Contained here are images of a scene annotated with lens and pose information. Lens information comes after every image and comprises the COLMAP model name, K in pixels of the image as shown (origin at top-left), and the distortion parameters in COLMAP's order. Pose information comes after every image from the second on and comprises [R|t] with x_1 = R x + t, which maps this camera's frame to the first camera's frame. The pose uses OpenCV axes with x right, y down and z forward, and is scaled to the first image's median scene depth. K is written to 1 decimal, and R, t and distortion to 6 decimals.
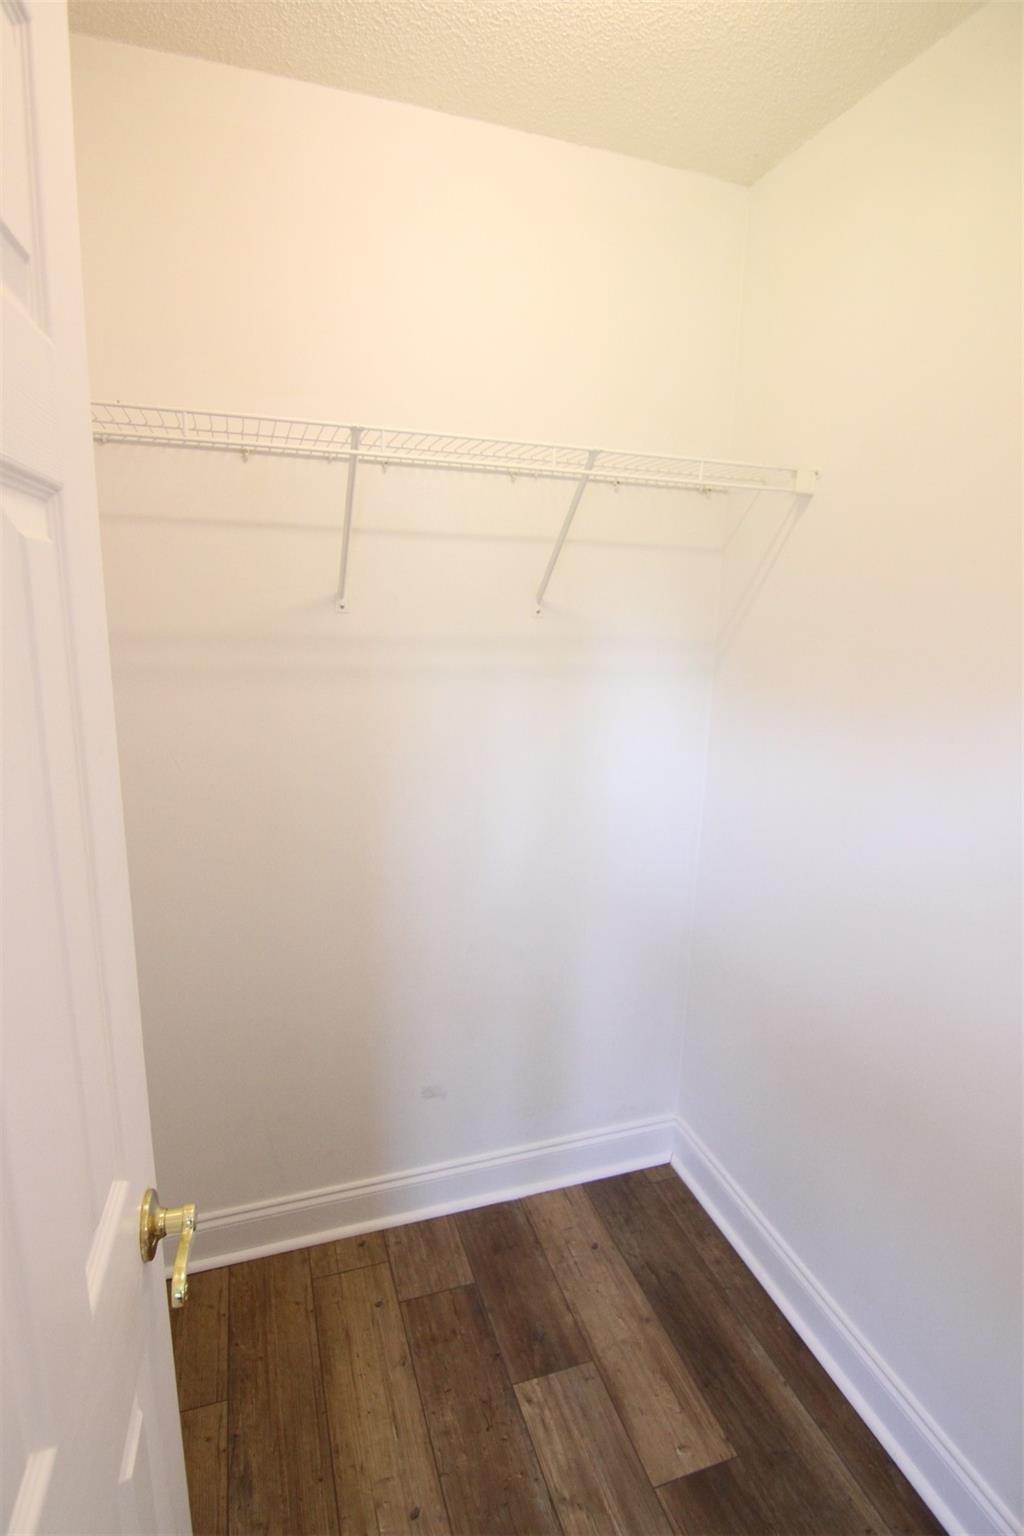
lens RADIAL K [[808.1, 0, 512.0], [0, 808.1, 768.0], [0, 0, 1]] dist [-0.004795, -0.000308]
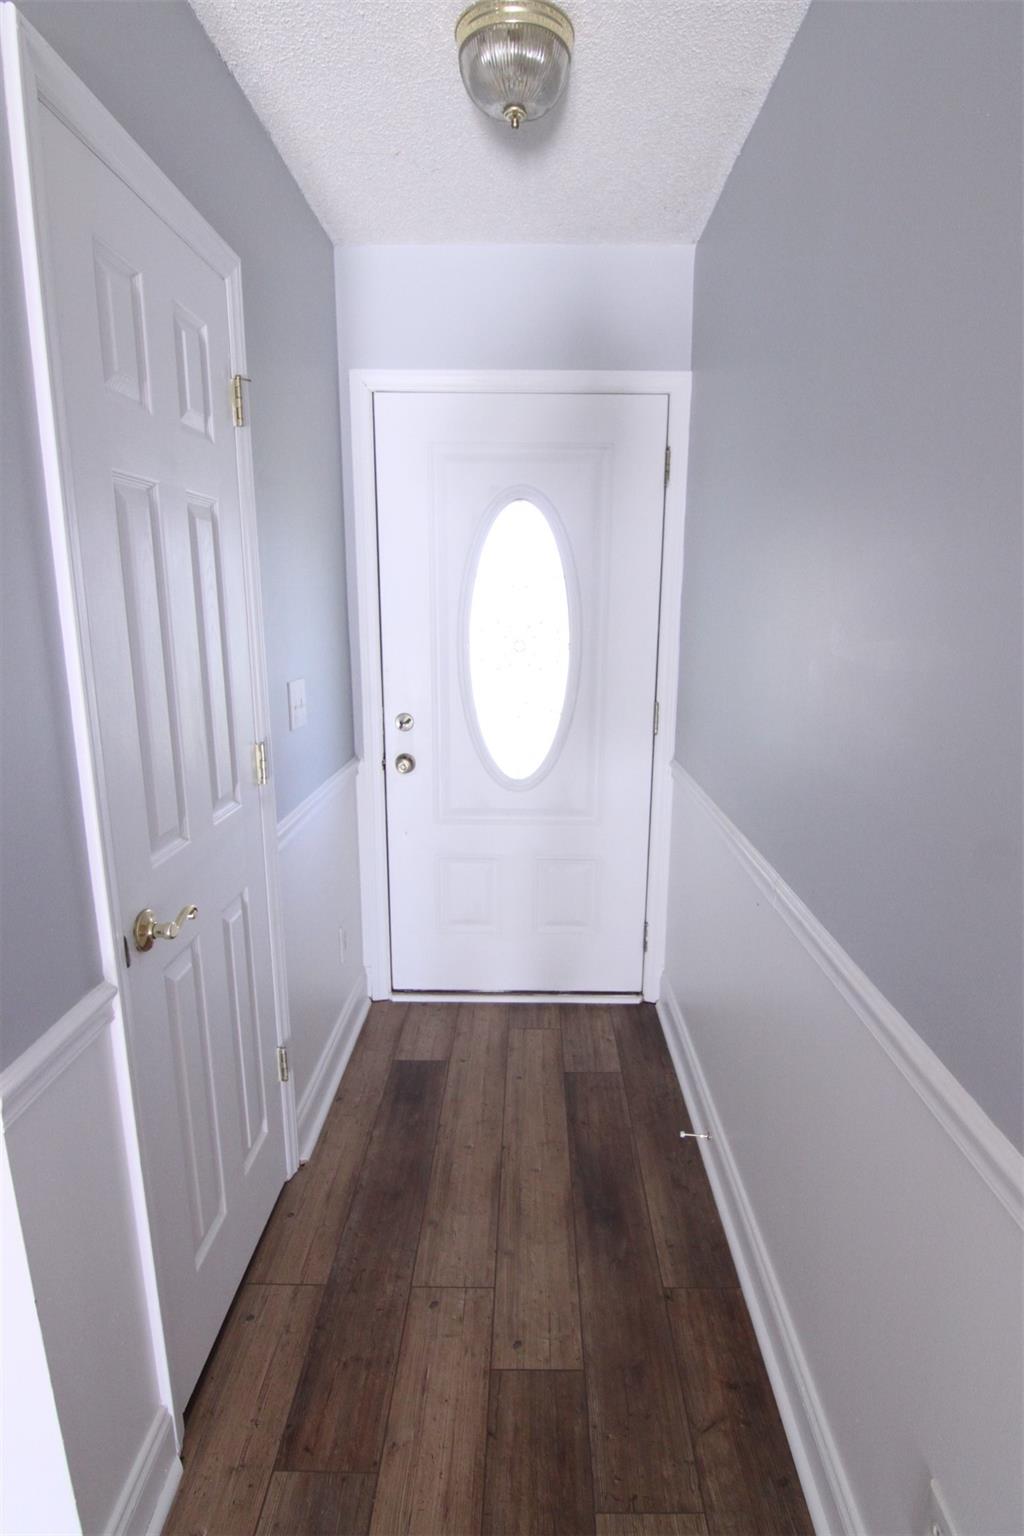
lens RADIAL K [[808.1, 0, 512.0], [0, 808.1, 768.0], [0, 0, 1]] dist [-0.004795, -0.000308]
pose [[-0.940474, -0.087319, 0.328456, -0.497122], [0.057026, 0.912187, 0.405787, -0.259470], [-0.335046, 0.400363, -0.852909, 1.487301]]
